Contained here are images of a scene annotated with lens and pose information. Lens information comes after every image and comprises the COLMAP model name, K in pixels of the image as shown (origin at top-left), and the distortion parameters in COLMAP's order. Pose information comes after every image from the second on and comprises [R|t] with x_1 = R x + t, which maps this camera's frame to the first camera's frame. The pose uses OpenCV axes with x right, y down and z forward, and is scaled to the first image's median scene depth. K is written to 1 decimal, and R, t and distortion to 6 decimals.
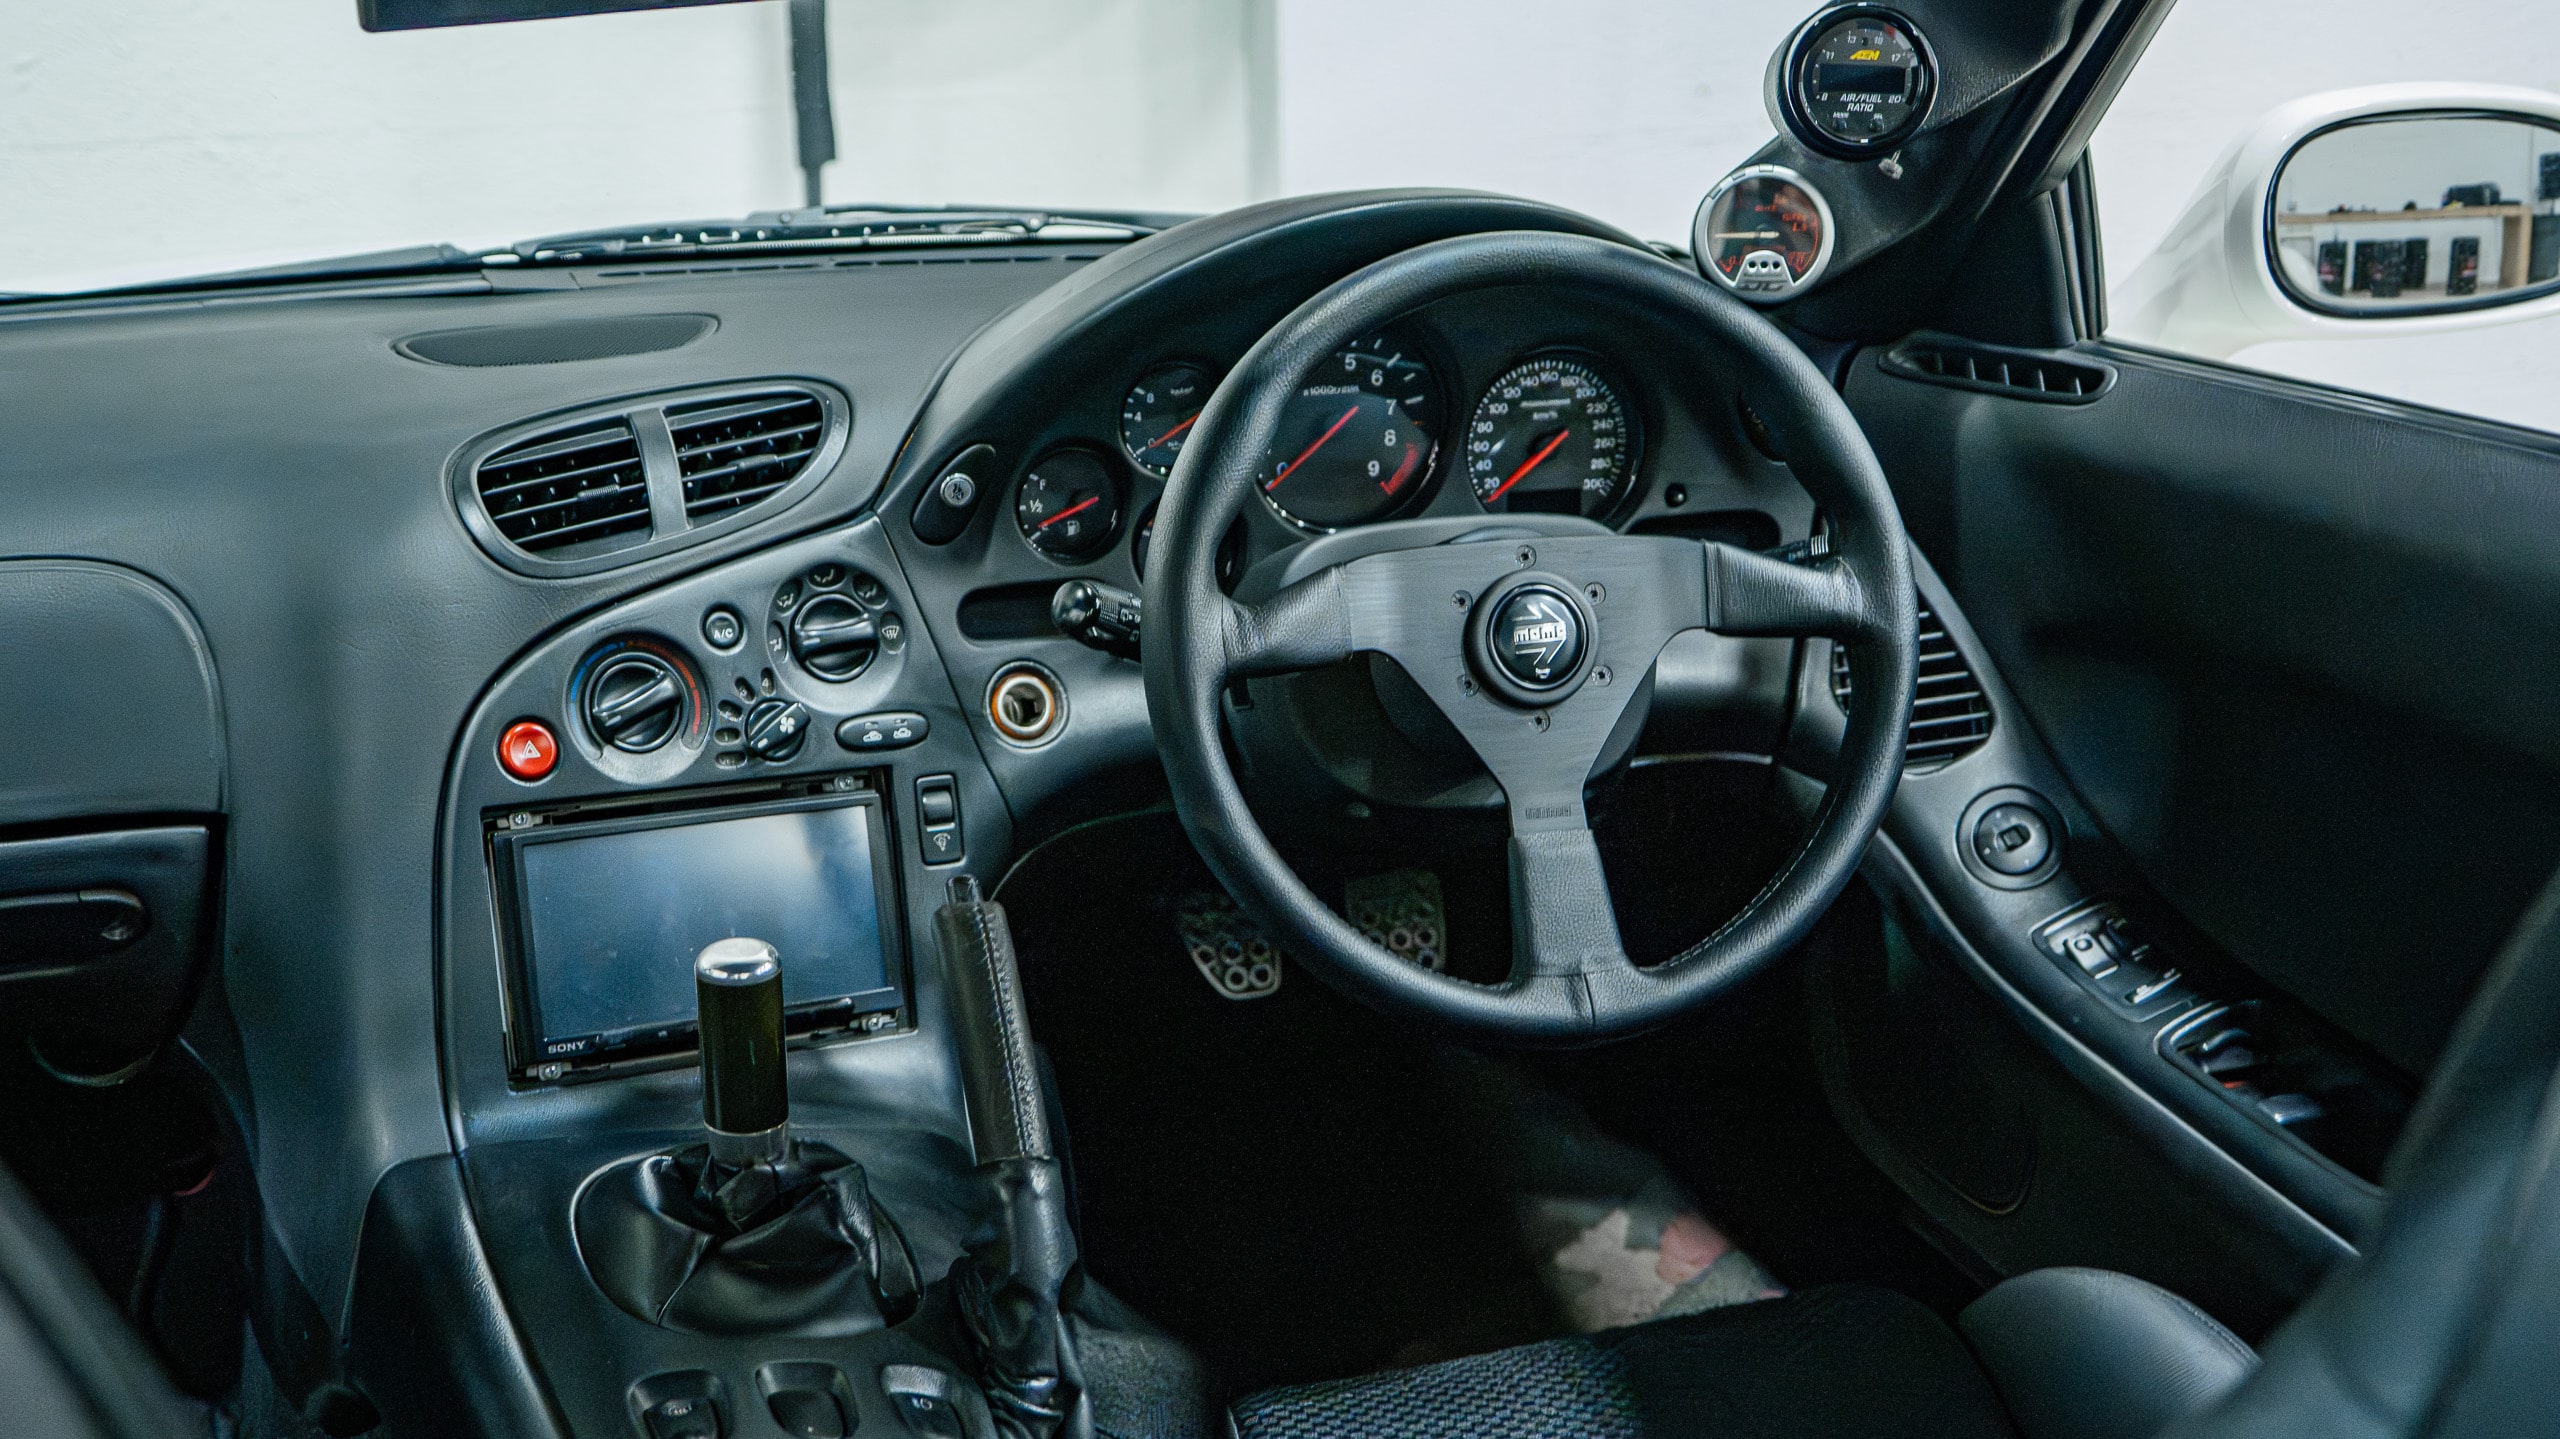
lens RADIAL K [[3246.8, 0, 1283.1], [0, 3246.8, 767.2], [0, 0, 1]] dist [-0.012579, -0.034617]
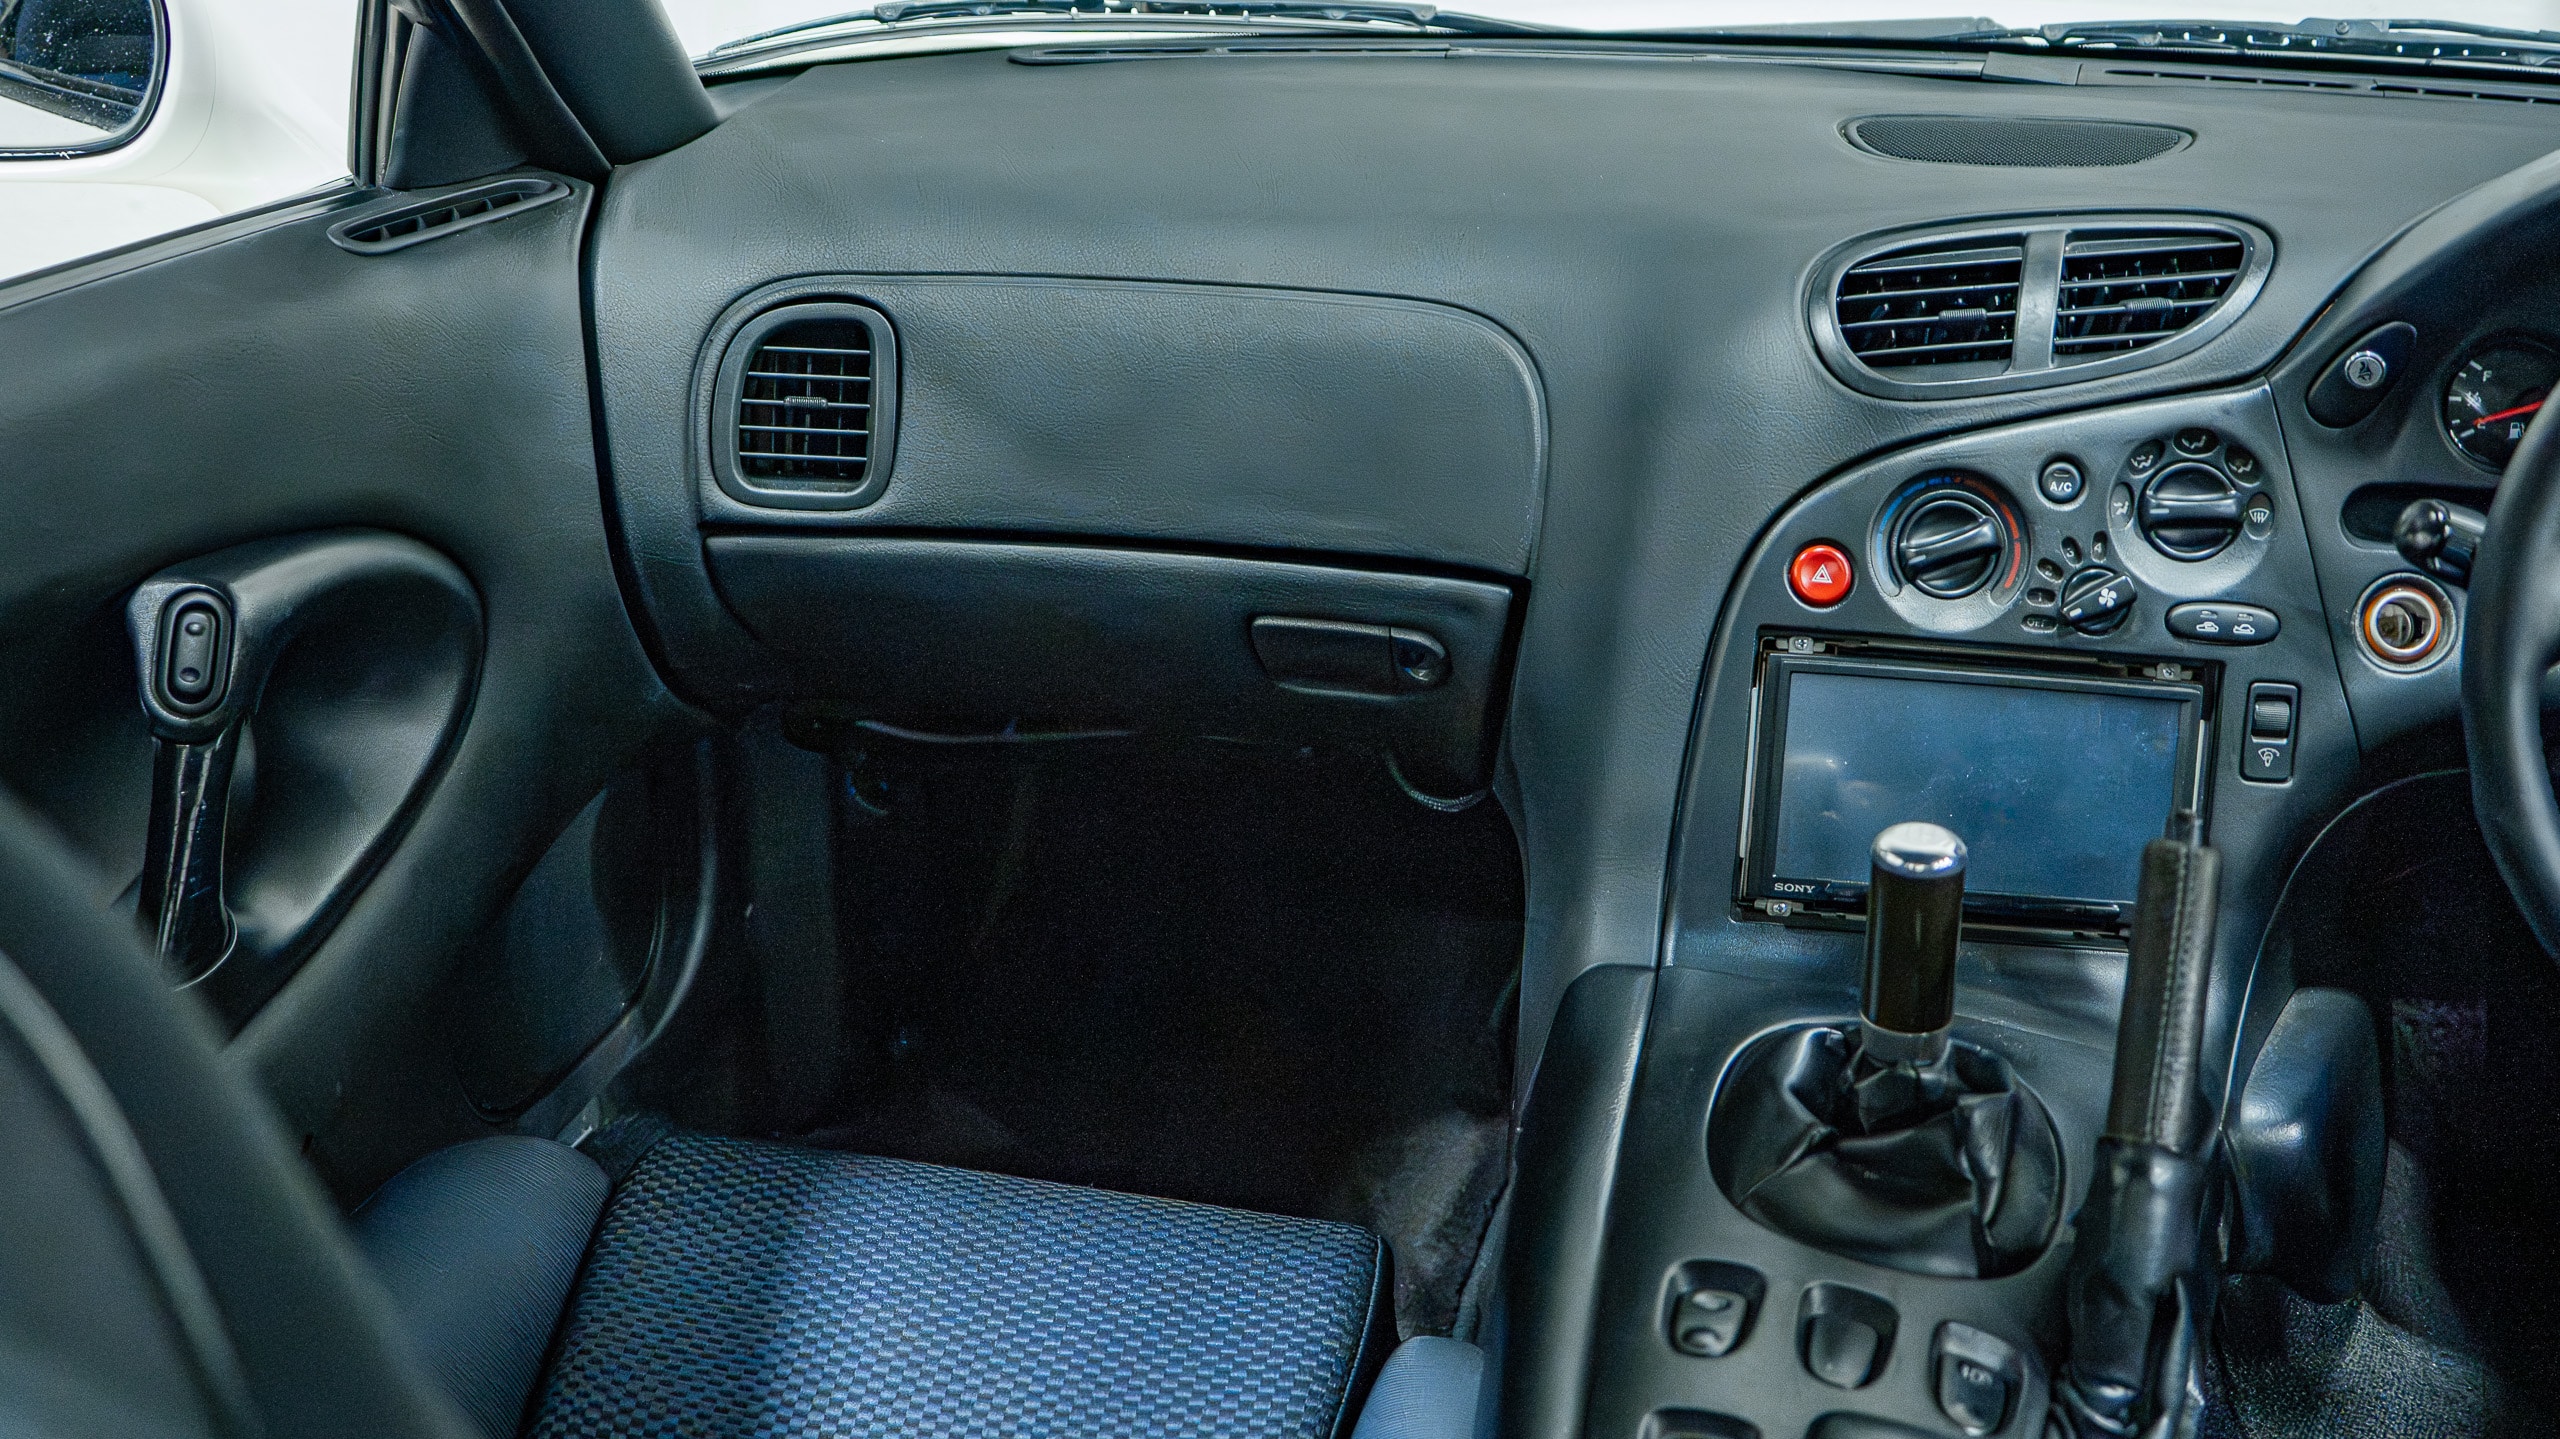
lens RADIAL K [[3220.2, 0, 1280.0], [0, 3220.2, 719.5], [0, 0, 1]] dist [-0.042966, 0.027549]
pose [[0.828441, 0.209538, -0.519403, 0.128852], [-0.171484, 0.977737, 0.120924, -0.048394], [0.533178, -0.011109, 0.845930, 0.113581]]
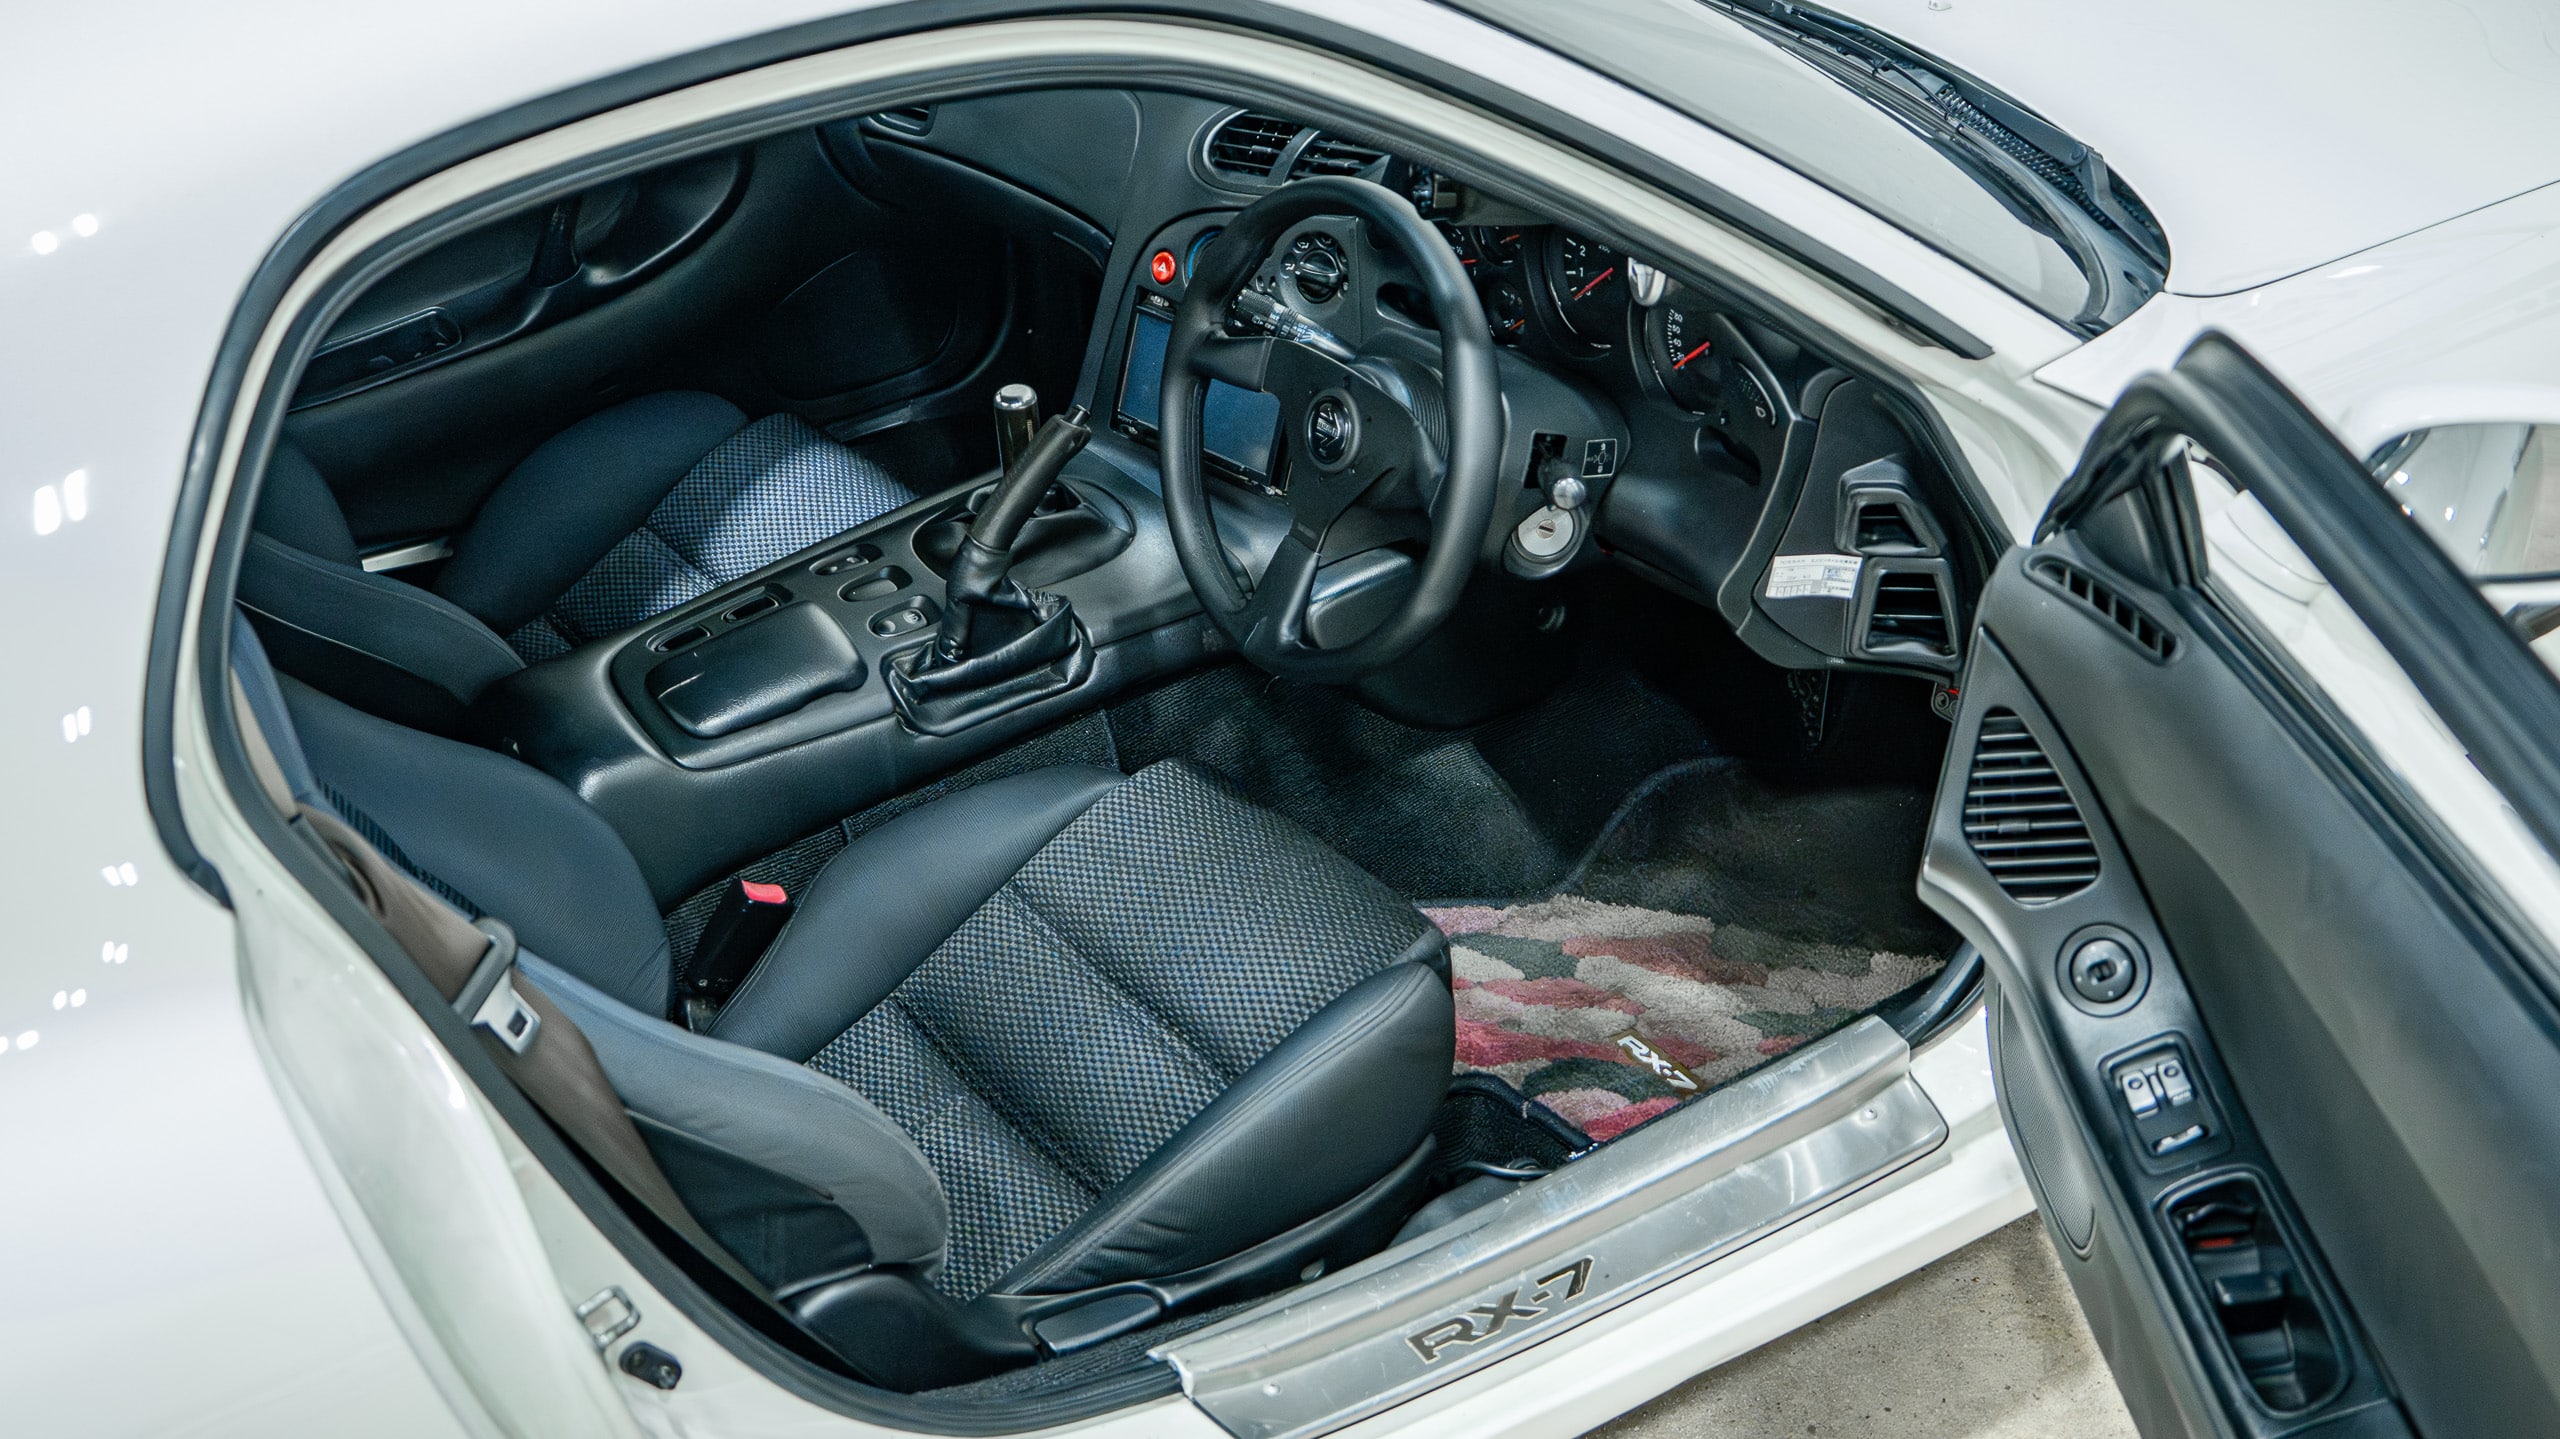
lens RADIAL K [[3220.2, 0, 1280.0], [0, 3220.2, 719.5], [0, 0, 1]] dist [-0.042966, 0.027549]
pose [[0.293873, 0.479709, -0.826751, 1.375887], [-0.253031, 0.873129, 0.416678, -0.540676], [0.921745, 0.086743, 0.377970, 0.372413]]
